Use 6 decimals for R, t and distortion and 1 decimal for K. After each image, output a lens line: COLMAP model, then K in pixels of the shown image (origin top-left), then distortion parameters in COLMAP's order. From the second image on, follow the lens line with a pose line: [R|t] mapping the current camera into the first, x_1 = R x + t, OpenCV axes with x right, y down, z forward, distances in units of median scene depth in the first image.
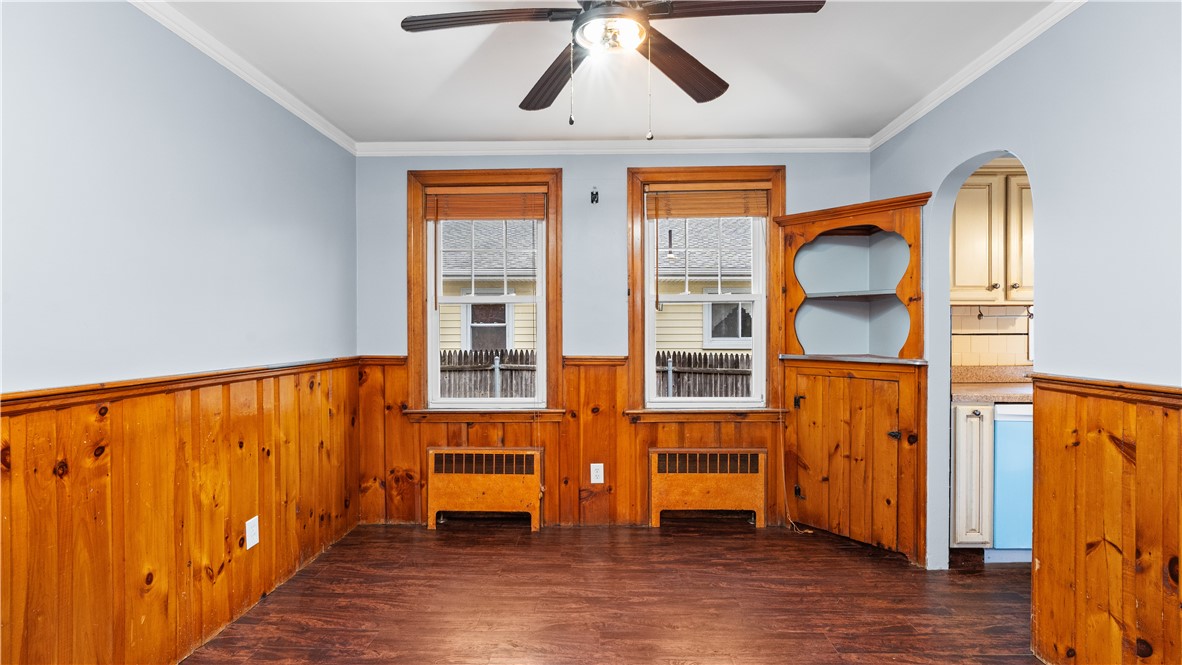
lens RADIAL K [[566.8, 0, 581.3], [0, 566.8, 329.2], [0, 0, 1]] dist [-0.009533, 0.003634]
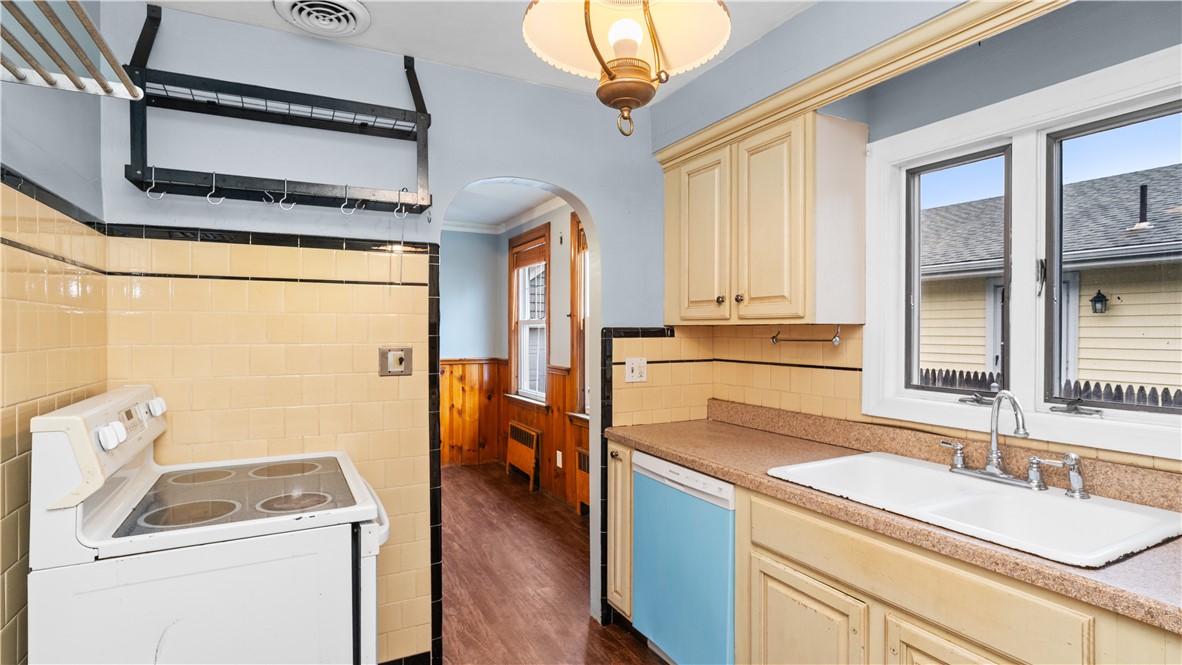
lens RADIAL K [[566.8, 0, 582.2], [0, 566.8, 333.7], [0, 0, 1]] dist [-0.009533, 0.003634]
pose [[0.489013, 0.007189, -0.872247, 1.160441], [-0.001456, 0.999971, 0.007426, -0.034425], [0.872275, -0.002362, 0.489010, 0.431324]]
